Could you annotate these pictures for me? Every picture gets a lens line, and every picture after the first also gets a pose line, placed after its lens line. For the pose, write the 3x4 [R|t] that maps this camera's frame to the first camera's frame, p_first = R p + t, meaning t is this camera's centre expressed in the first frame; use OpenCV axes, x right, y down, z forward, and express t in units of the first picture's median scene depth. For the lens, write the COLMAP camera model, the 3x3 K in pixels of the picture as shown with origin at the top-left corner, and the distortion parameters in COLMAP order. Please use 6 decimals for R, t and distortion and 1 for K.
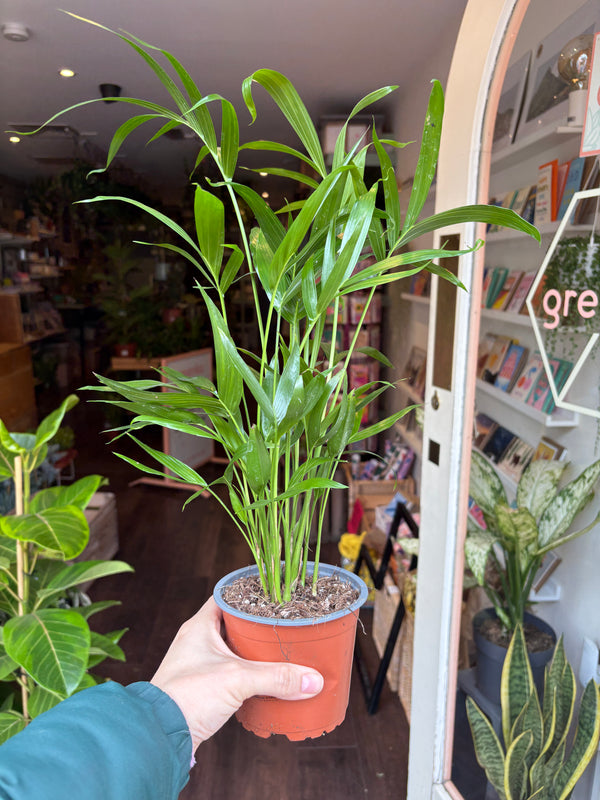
lens RADIAL K [[611.5, 0, 298.0], [0, 611.5, 398.0], [0, 0, 1]] dist [0.028752, -0.043329]
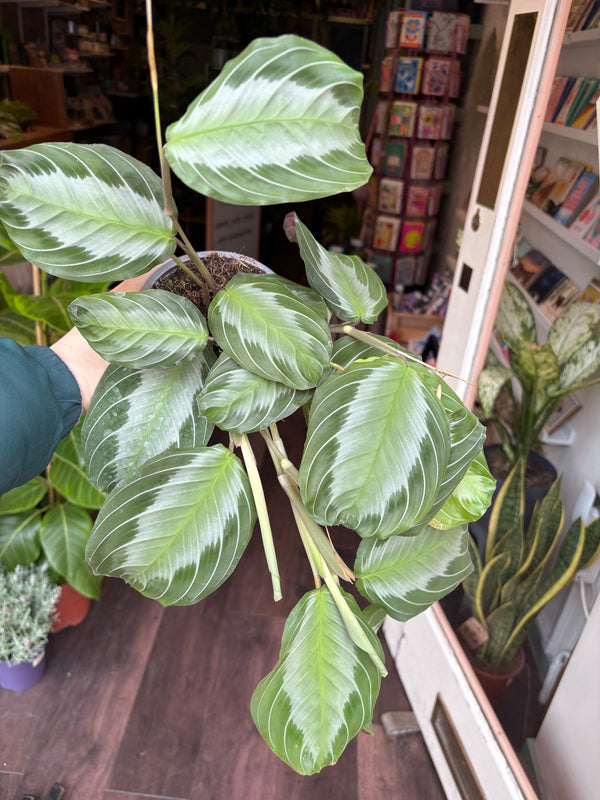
lens RADIAL K [[611.5, 0, 304.9], [0, 611.5, 404.2], [0, 0, 1]] dist [0.028752, -0.043329]
pose [[0.991402, 0.119277, -0.053798, 0.045071], [-0.099223, 0.953334, 0.285147, 0.025544], [0.085299, -0.277357, 0.956973, 0.026642]]
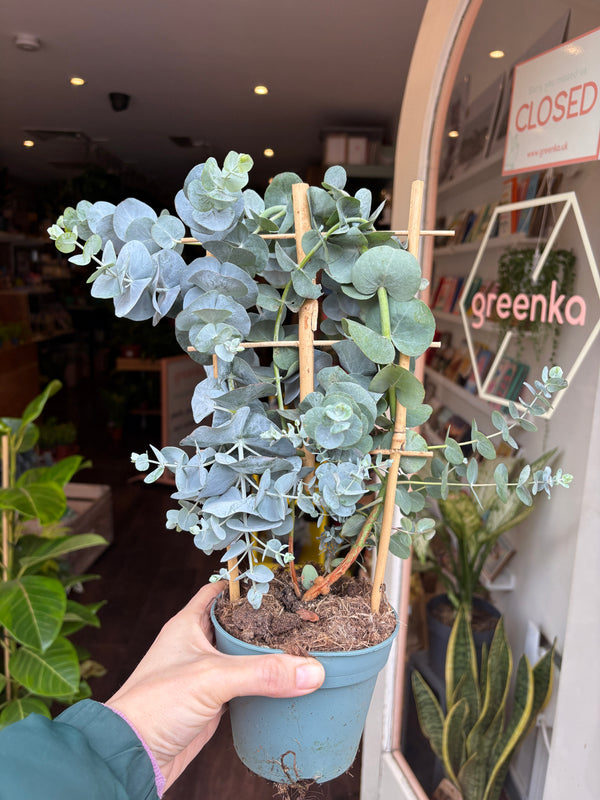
lens RADIAL K [[611.5, 0, 302.3], [0, 611.5, 405.0], [0, 0, 1]] dist [0.028752, -0.043329]
pose [[0.999569, 0.026700, -0.012195, 0.070054], [-0.026730, 0.999640, -0.002327, 0.023773], [0.012128, 0.002652, 0.999923, -0.074638]]
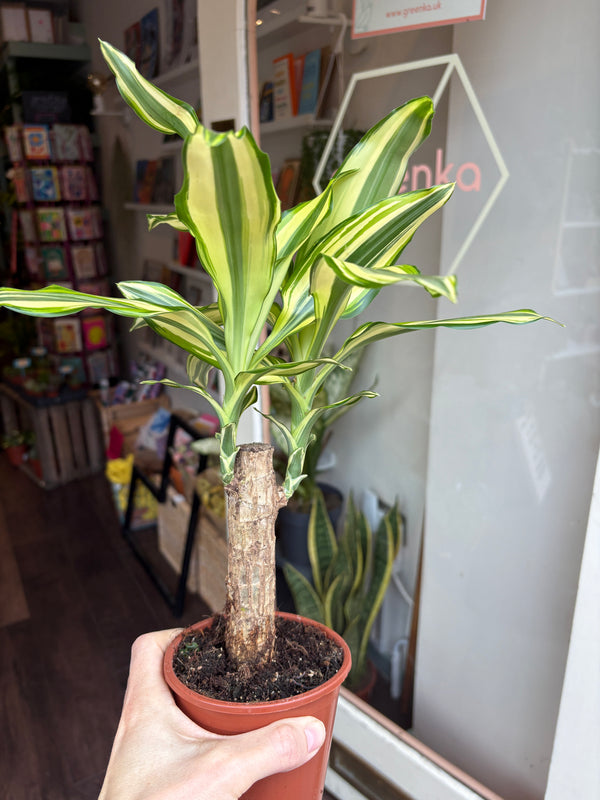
lens RADIAL K [[611.5, 0, 301.0], [0, 611.5, 399.7], [0, 0, 1]] dist [0.028752, -0.043329]
pose [[0.885897, -0.169056, 0.431980, -0.109728], [0.113747, 0.981964, 0.151024, 0.029508], [-0.449721, -0.084656, 0.889148, 0.027105]]
